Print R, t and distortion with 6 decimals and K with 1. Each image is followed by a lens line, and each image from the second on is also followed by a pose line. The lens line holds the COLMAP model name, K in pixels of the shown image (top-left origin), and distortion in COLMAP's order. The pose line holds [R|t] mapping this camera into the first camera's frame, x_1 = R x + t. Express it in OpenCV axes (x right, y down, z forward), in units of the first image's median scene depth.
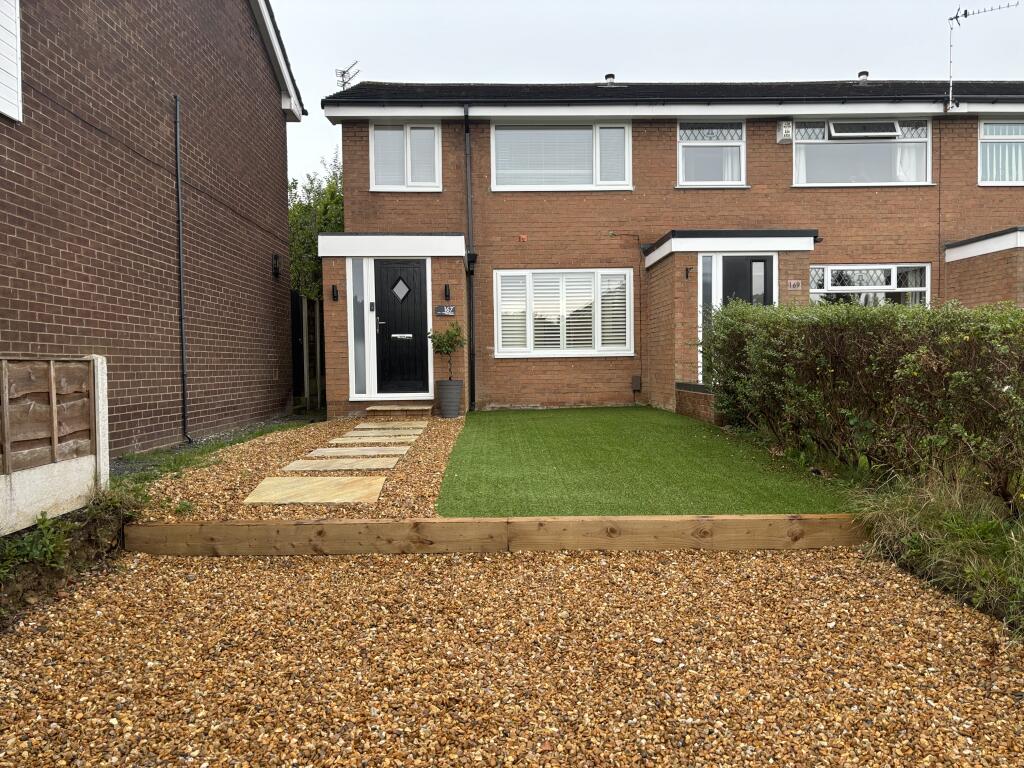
lens RADIAL K [[769.5, 0, 512.0], [0, 769.5, 386.6], [0, 0, 1]] dist [0.011686, -0.009876]
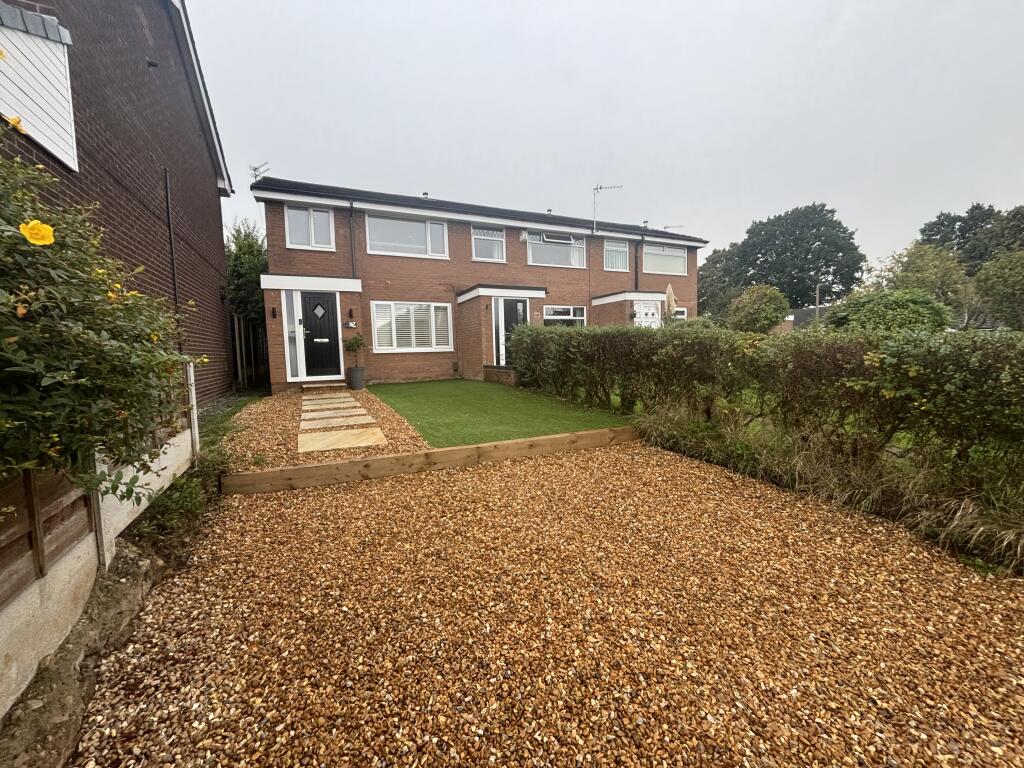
lens RADIAL K [[413.2, 0, 511.3], [0, 413.2, 386.7], [0, 0, 1]] dist [-0.012012, -0.002329]
pose [[0.916917, -0.044661, 0.396571, -0.129619], [0.026173, 0.998309, 0.051913, -0.003692], [-0.398219, -0.037221, 0.916535, 0.046563]]
